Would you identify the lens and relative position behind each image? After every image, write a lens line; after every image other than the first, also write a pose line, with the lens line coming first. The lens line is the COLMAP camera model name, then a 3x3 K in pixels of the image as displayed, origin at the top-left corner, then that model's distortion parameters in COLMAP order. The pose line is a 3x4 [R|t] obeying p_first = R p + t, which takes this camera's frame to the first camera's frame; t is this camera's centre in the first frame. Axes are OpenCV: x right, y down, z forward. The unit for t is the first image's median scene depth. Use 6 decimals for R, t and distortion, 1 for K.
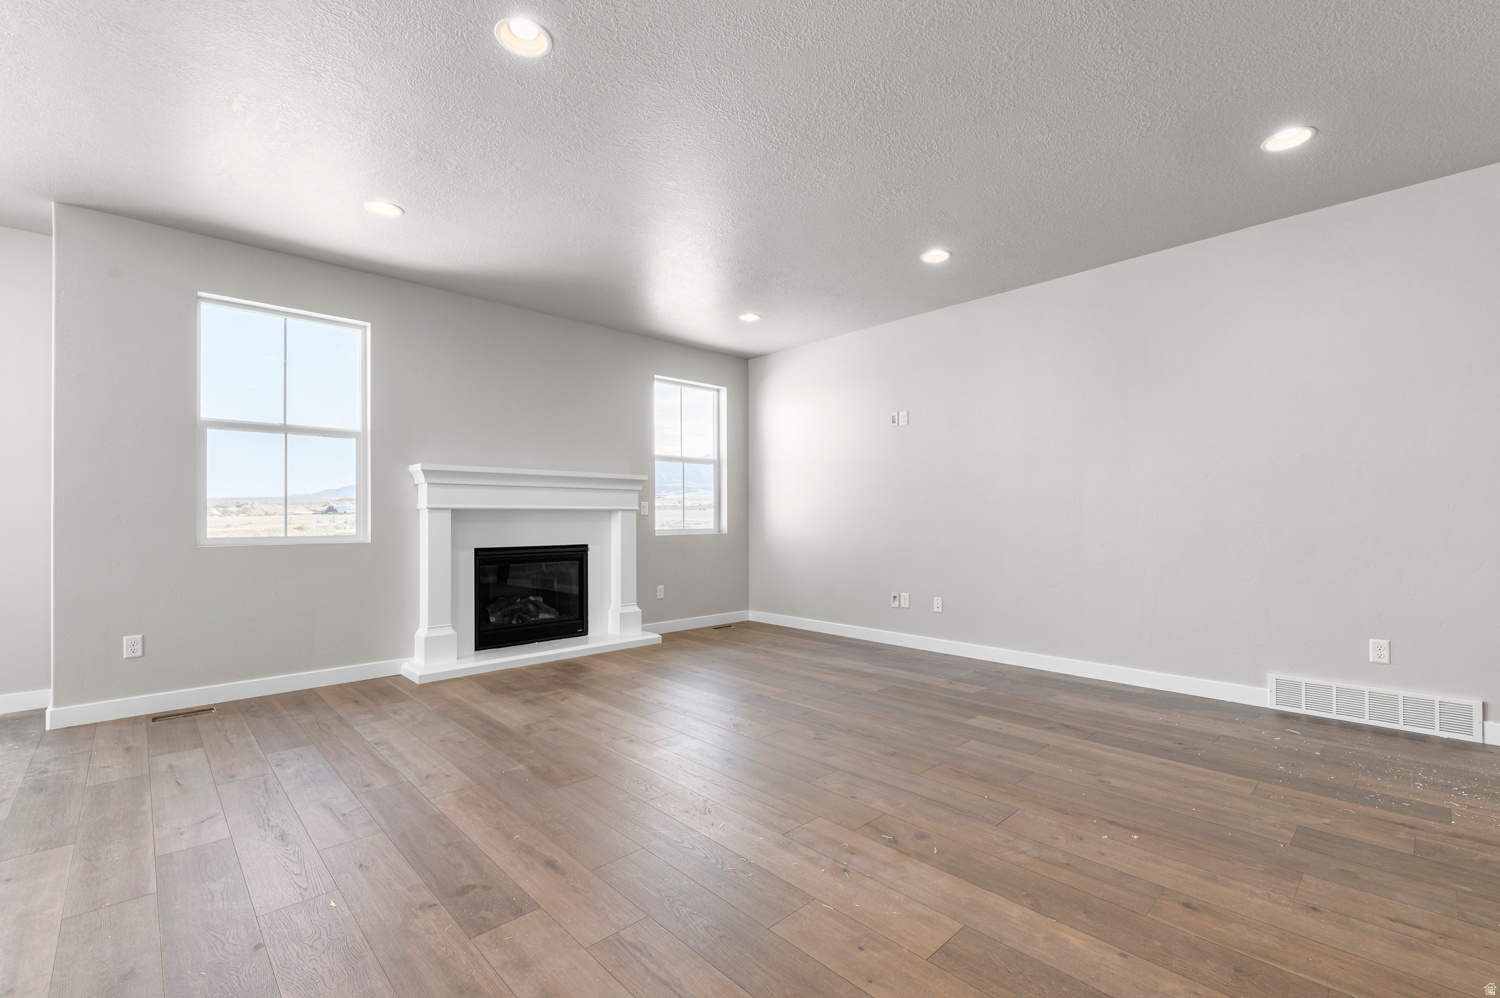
lens RADIAL K [[652.4, 0, 743.2], [0, 652.4, 499.0], [0, 0, 1]] dist [-0.004267, -0.001028]
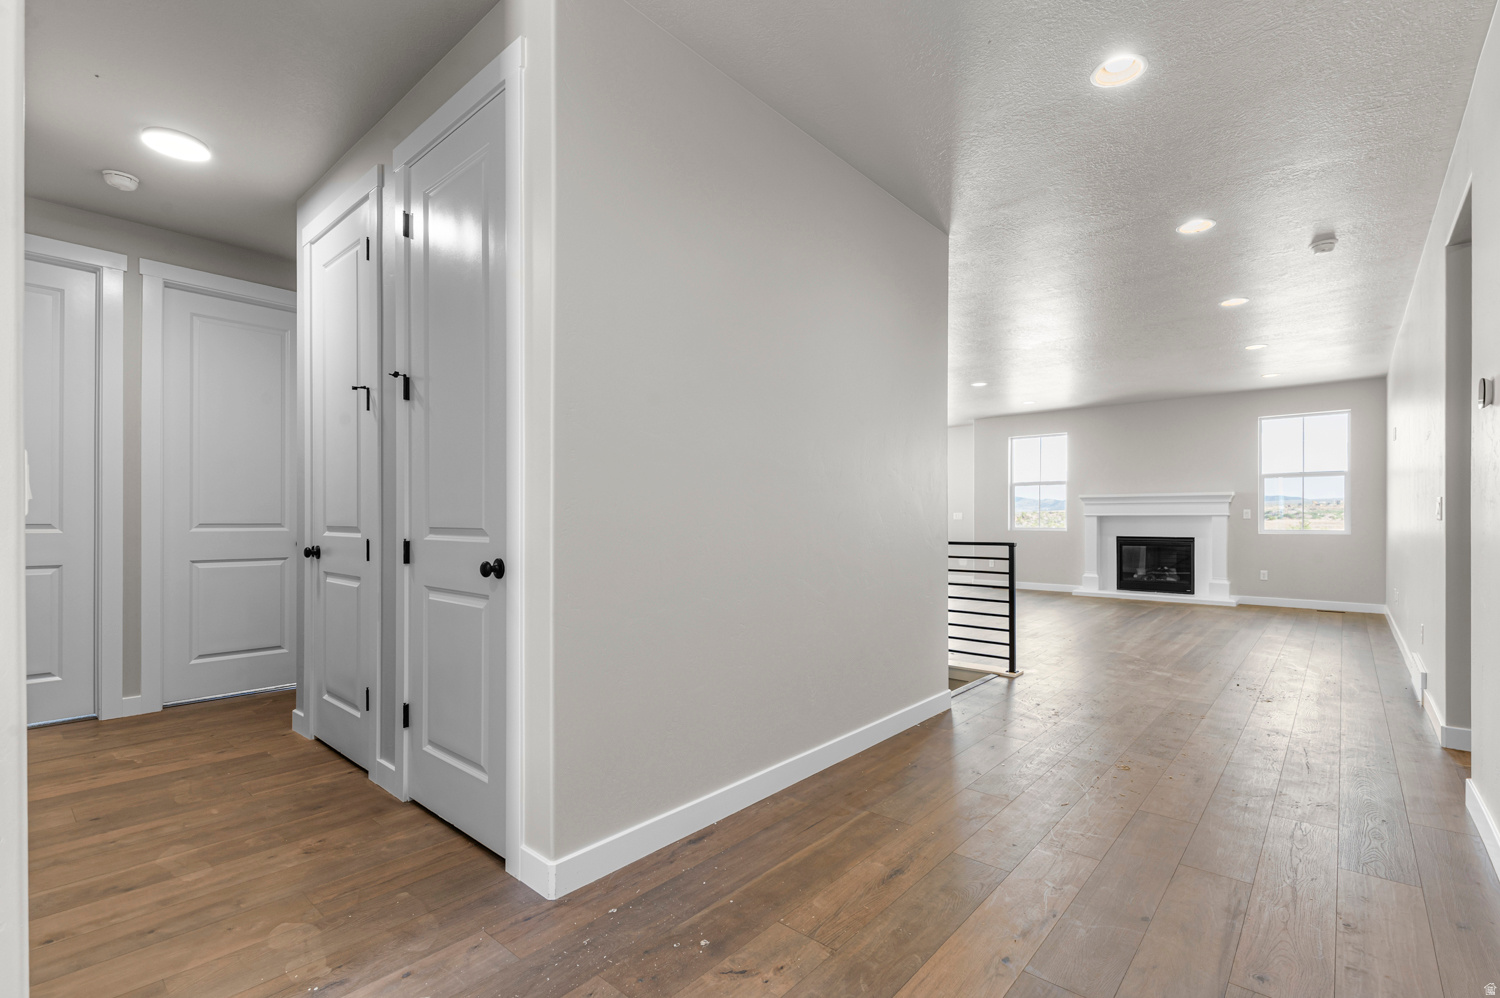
lens RADIAL K [[678.0, 0, 749.4], [0, 678.0, 514.6], [0, 0, 1]] dist [-0.019240, -0.000994]
pose [[0.056288, -0.011220, -0.998352, 1.346918], [0.020445, 0.999740, -0.010082, 0.008798], [0.998205, -0.019844, 0.056502, -0.170926]]
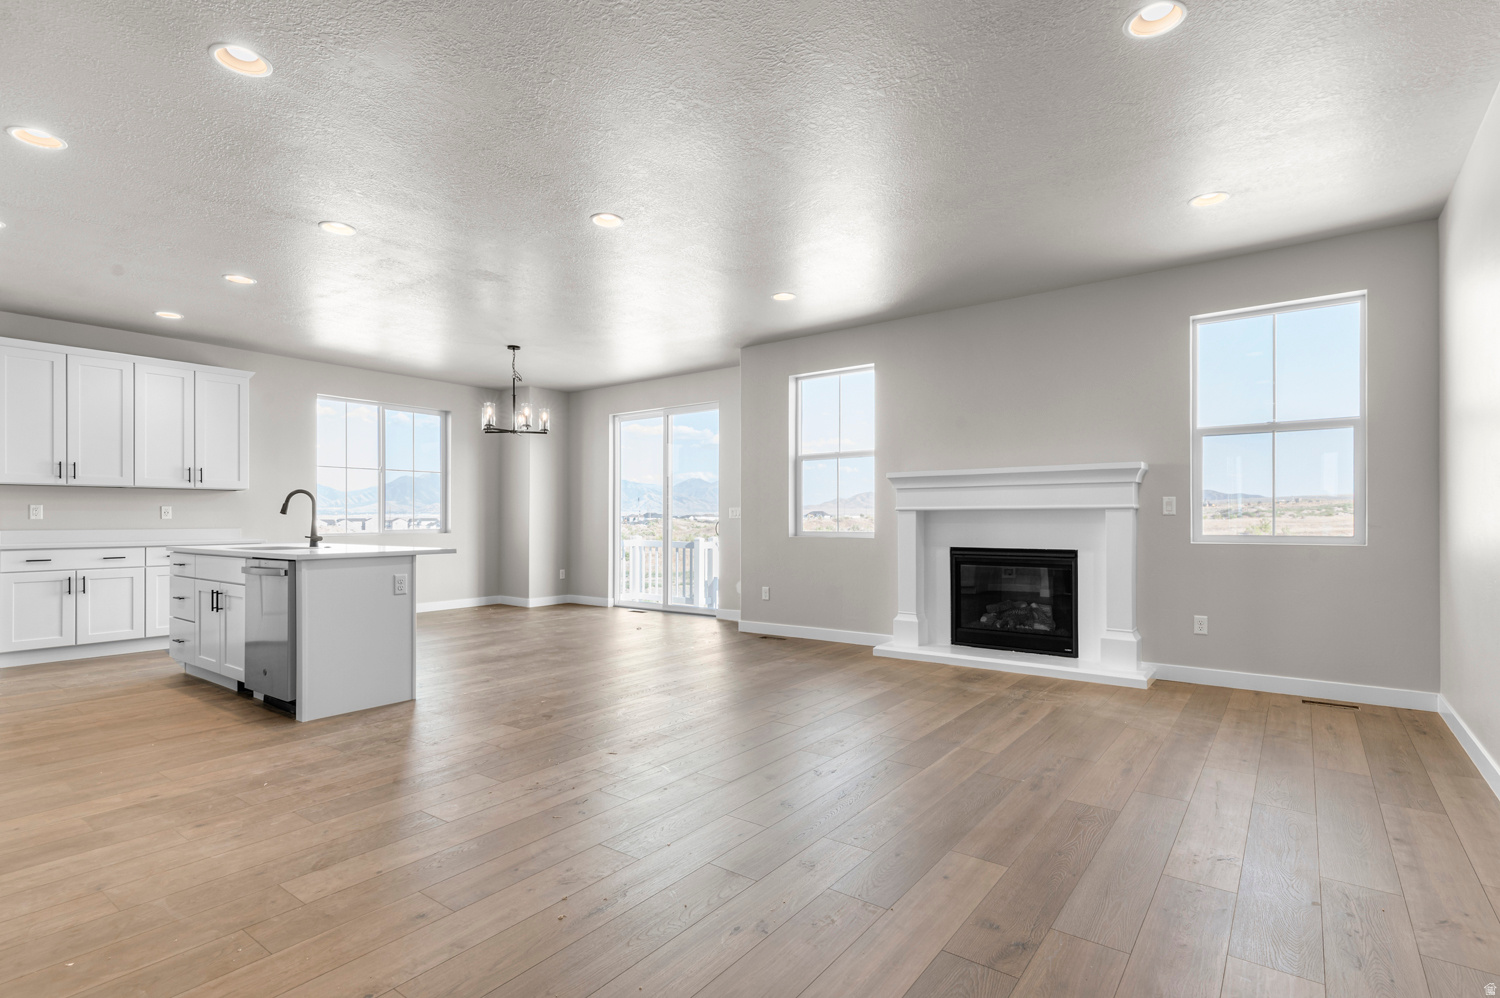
lens RADIAL K [[725.5, 0, 763.9], [0, 725.5, 513.4], [0, 0, 1]] dist [-0.015442, -0.000306]
pose [[0.142253, -0.014042, -0.989731, 0.632230], [0.024412, 0.999645, -0.010674, 0.022883], [0.989529, -0.022643, 0.142545, 0.476596]]
